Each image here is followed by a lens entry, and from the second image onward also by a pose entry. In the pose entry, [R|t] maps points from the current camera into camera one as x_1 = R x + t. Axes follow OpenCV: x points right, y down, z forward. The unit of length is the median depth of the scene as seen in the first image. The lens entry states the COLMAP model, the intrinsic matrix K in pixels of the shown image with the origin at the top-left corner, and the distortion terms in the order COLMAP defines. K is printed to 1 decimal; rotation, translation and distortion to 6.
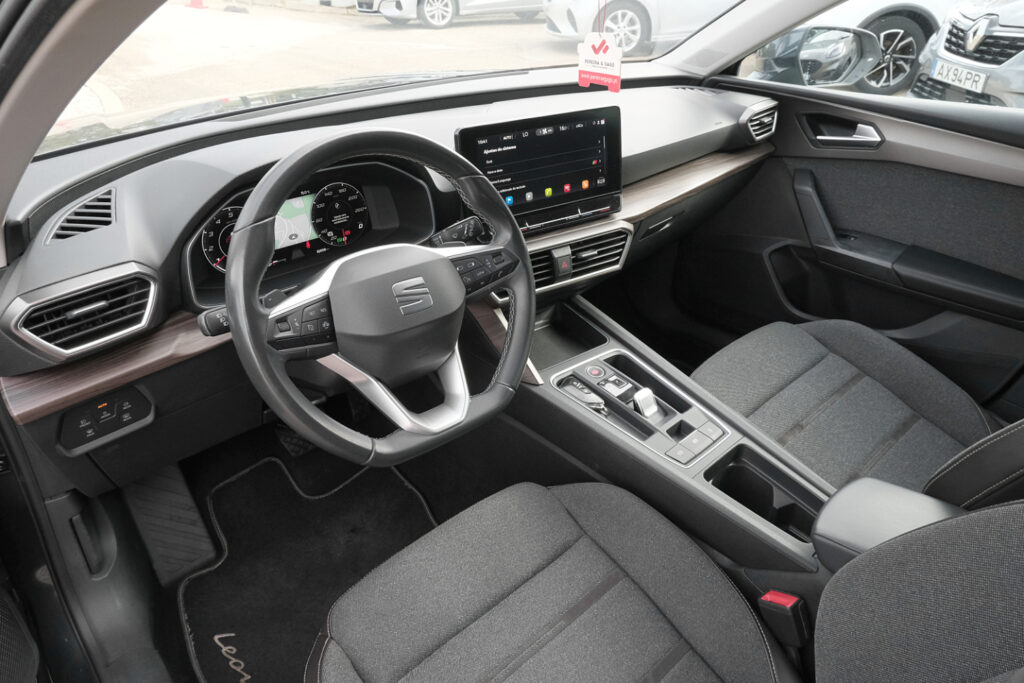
lens RADIAL K [[683.7, 0, 507.5], [0, 683.7, 340.5], [0, 0, 1]] dist [-0.011964, 0.005115]
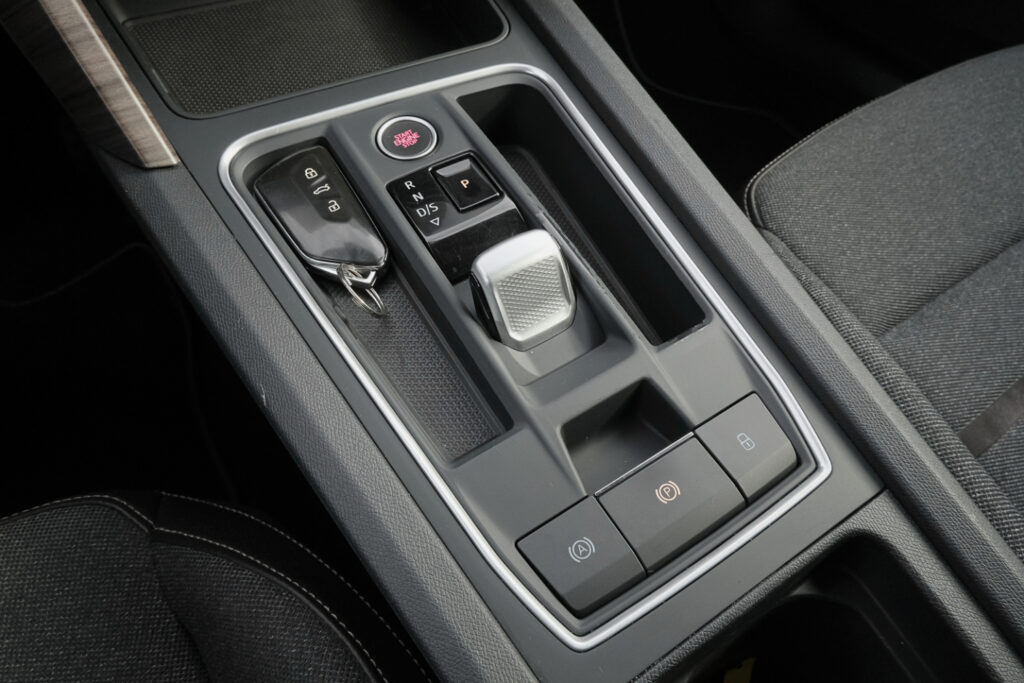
lens RADIAL K [[640.1, 0, 513.6], [0, 640.1, 335.4], [0, 0, 1]] dist [-0.004399, -0.003033]
pose [[0.983484, 0.147897, -0.104331, 0.217330], [-0.093779, 0.909424, 0.405158, 0.008218], [0.154803, -0.388682, 0.908274, 0.741885]]
